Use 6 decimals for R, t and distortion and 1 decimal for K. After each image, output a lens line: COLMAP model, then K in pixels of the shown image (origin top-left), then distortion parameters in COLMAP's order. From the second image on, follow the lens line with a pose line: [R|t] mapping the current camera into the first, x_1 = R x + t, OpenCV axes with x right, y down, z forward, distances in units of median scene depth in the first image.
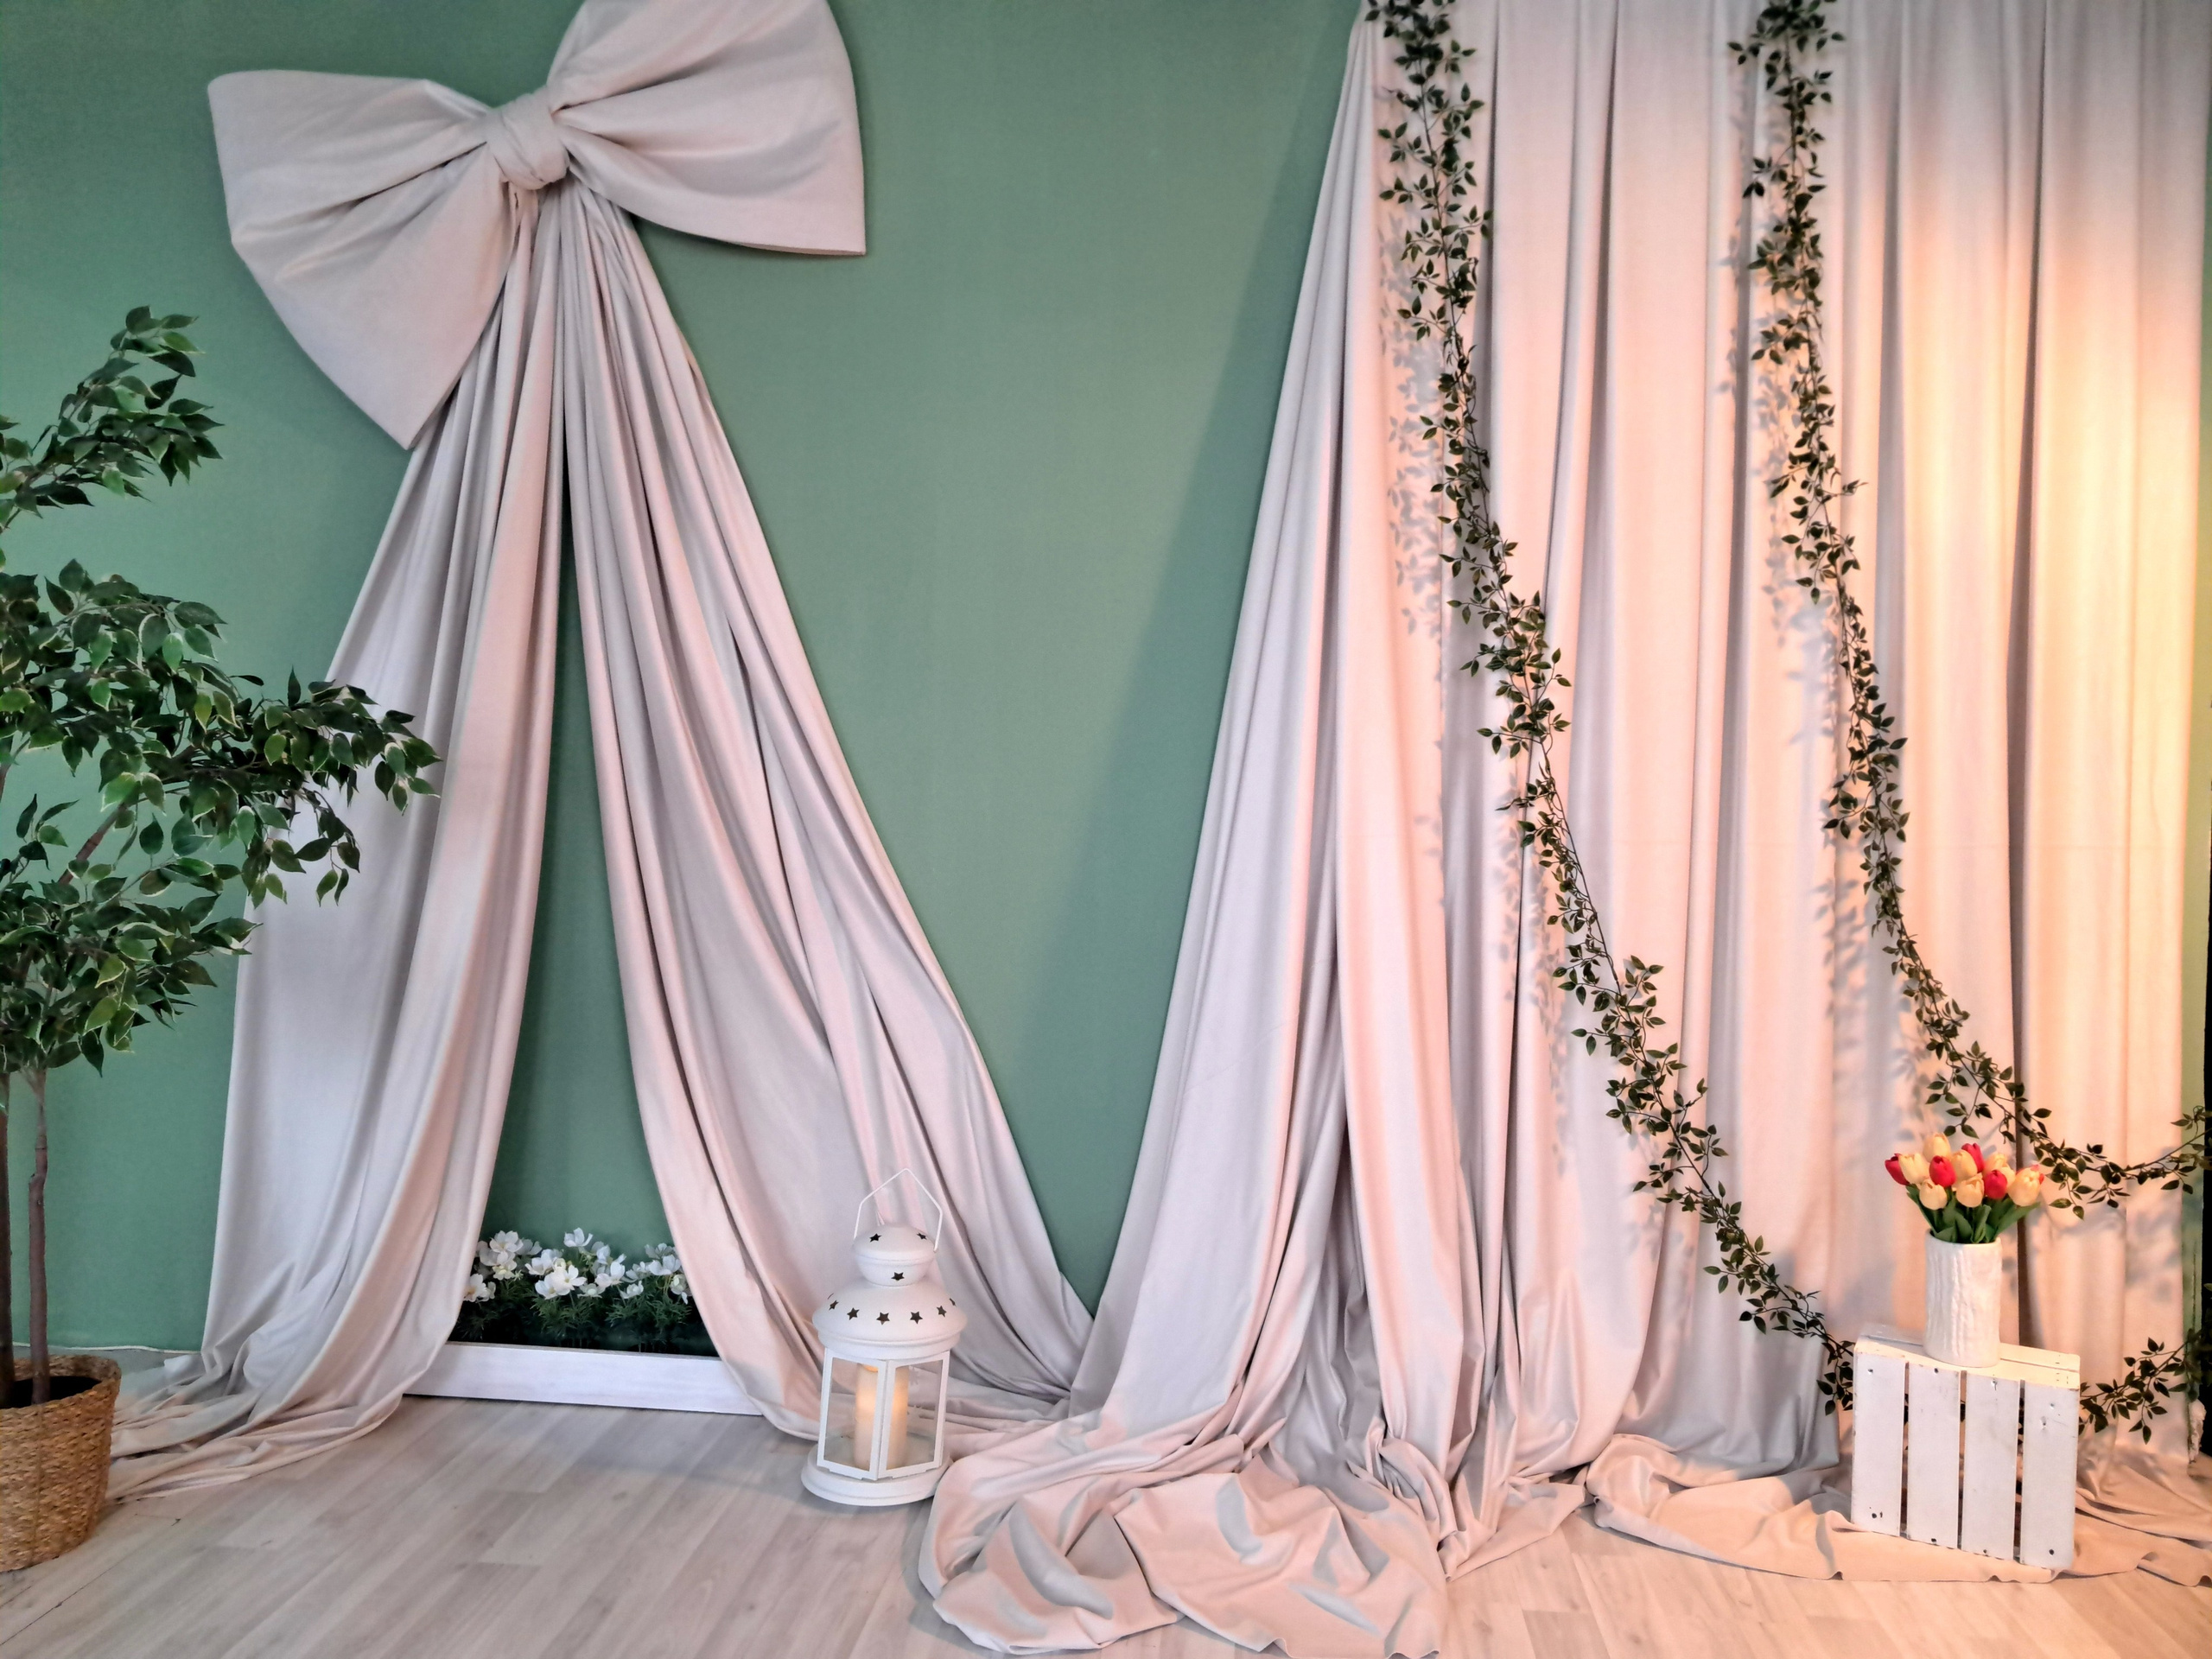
lens RADIAL K [[1751.0, 0, 1121.3], [0, 1751.0, 817.4], [0, 0, 1]] dist [0.024423, -0.030307]
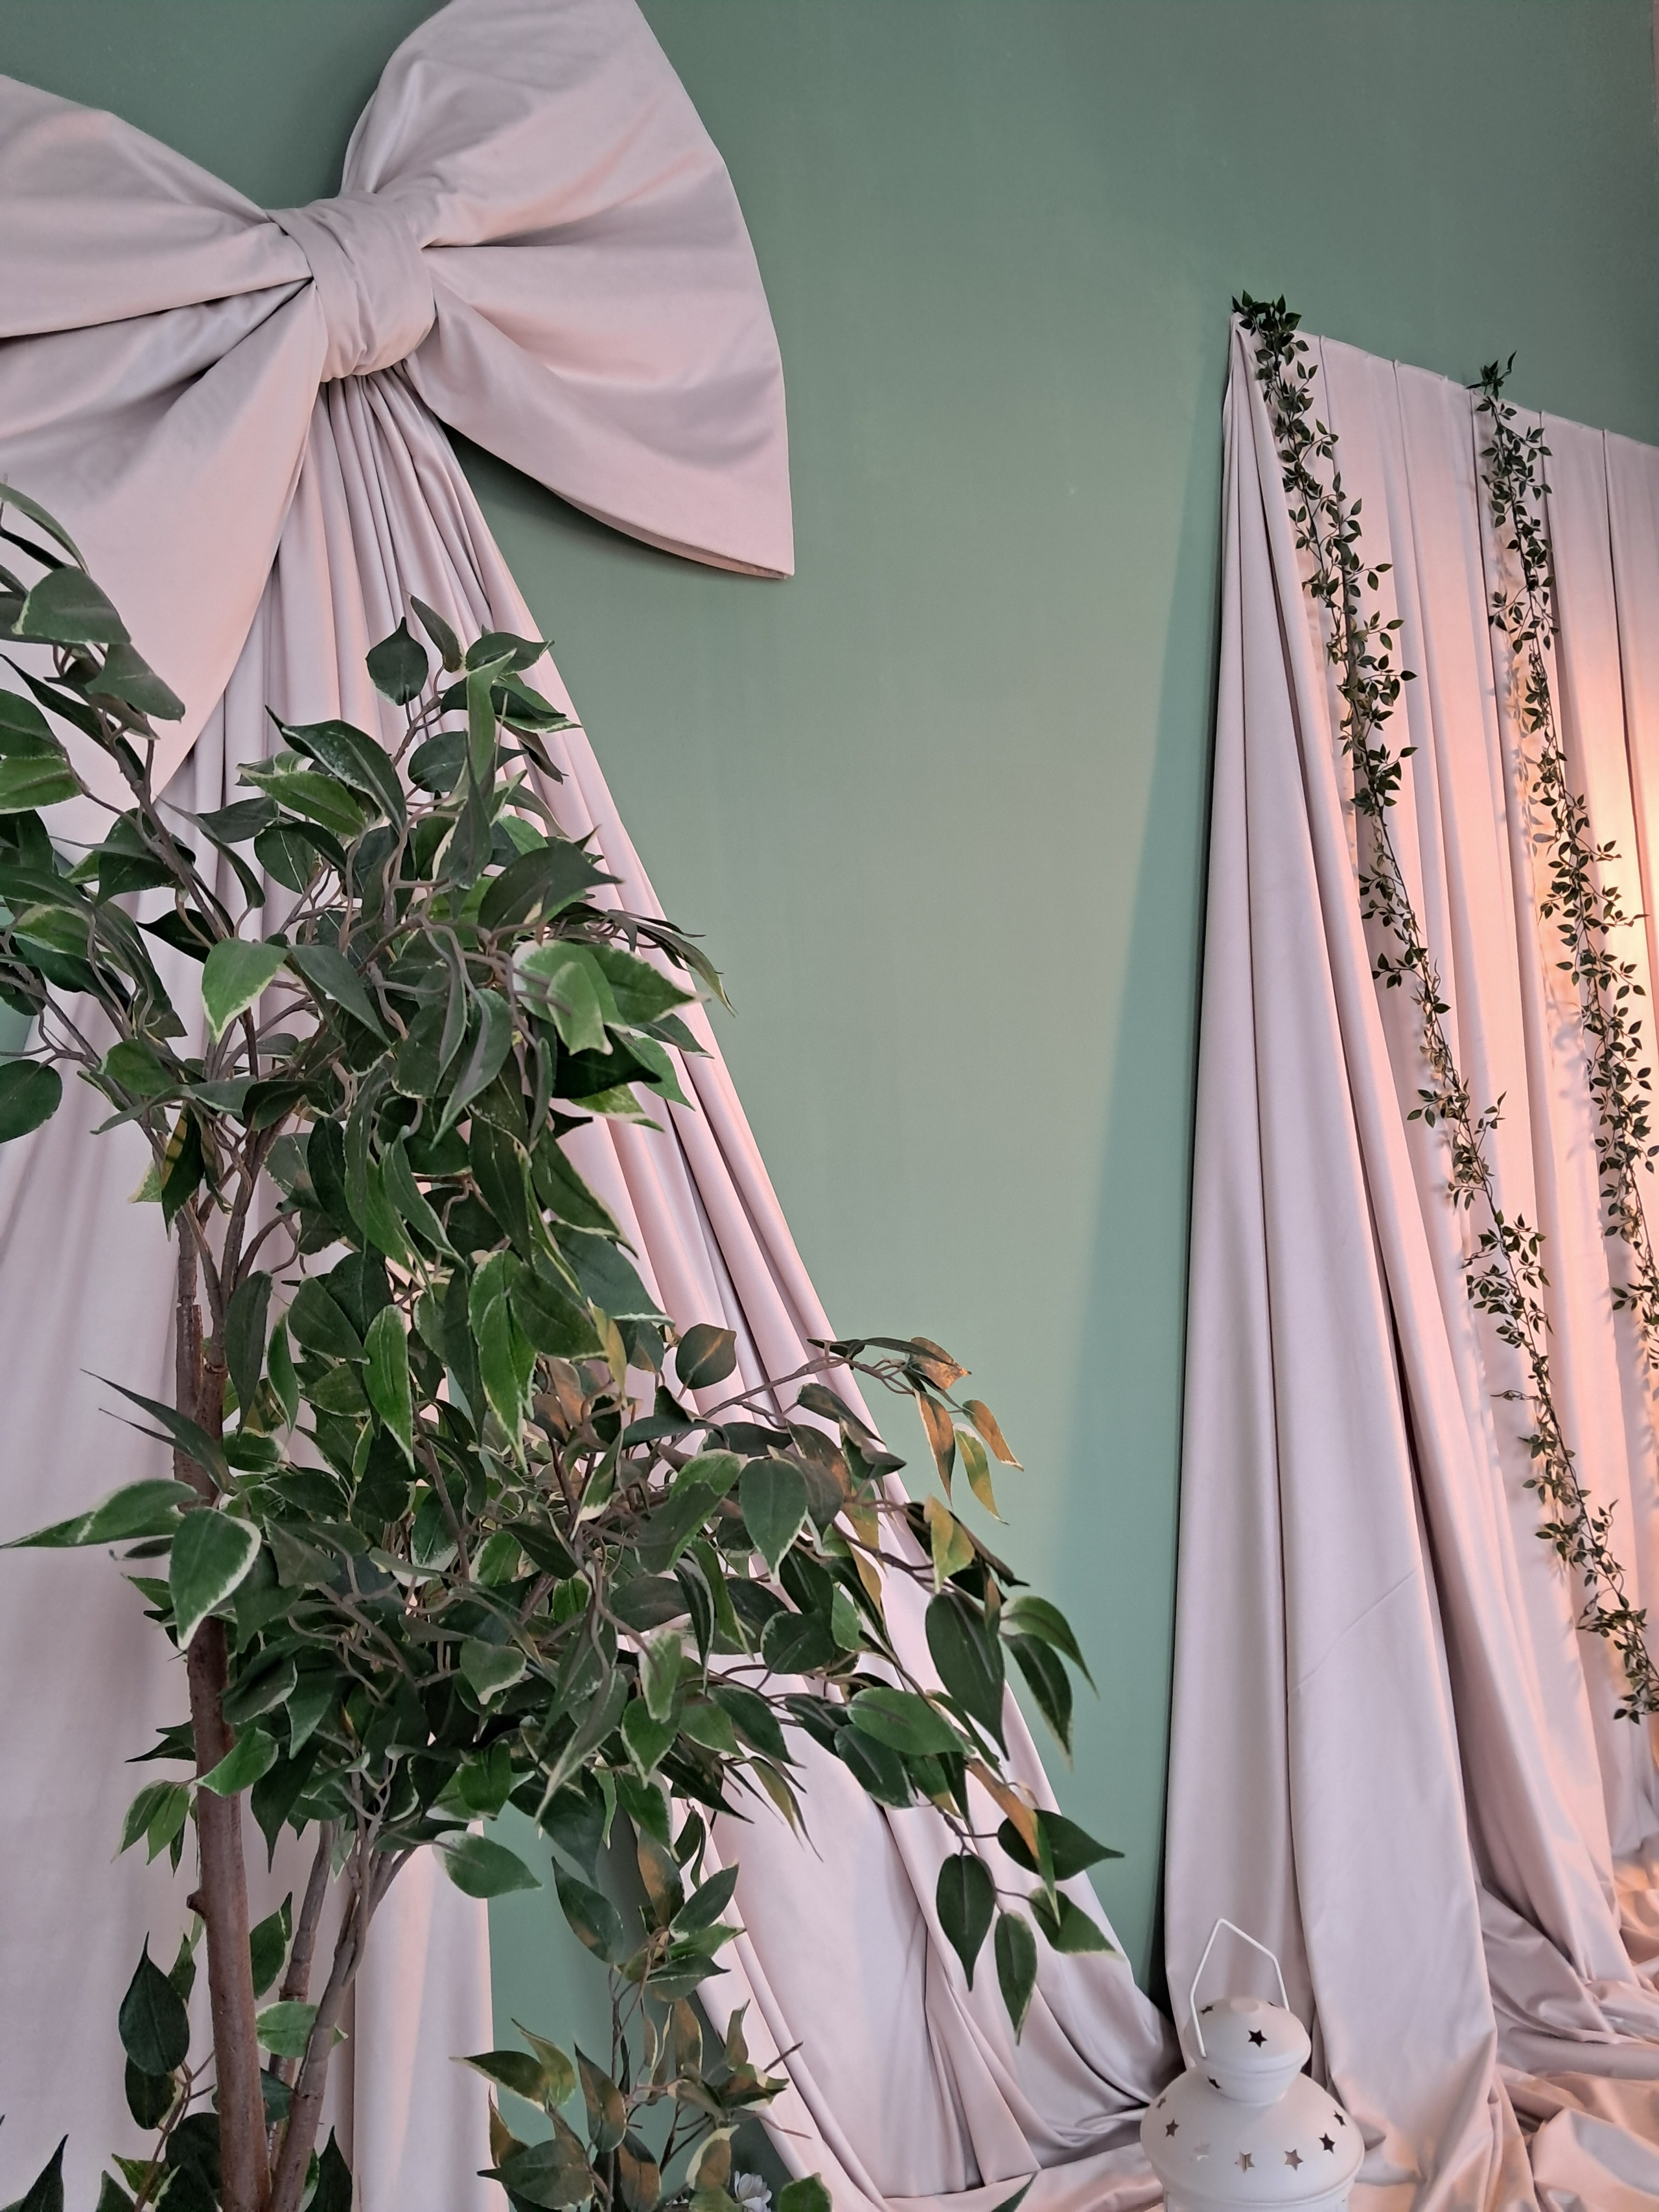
lens RADIAL K [[1751.0, 0, 848.7], [0, 1751.0, 1100.0], [0, 0, 1]] dist [0.024423, -0.030307]
pose [[0.703871, -0.094396, 0.704027, -0.651780], [0.096753, 0.994634, 0.036630, -0.156582], [-0.703707, 0.042334, 0.709228, 0.557865]]
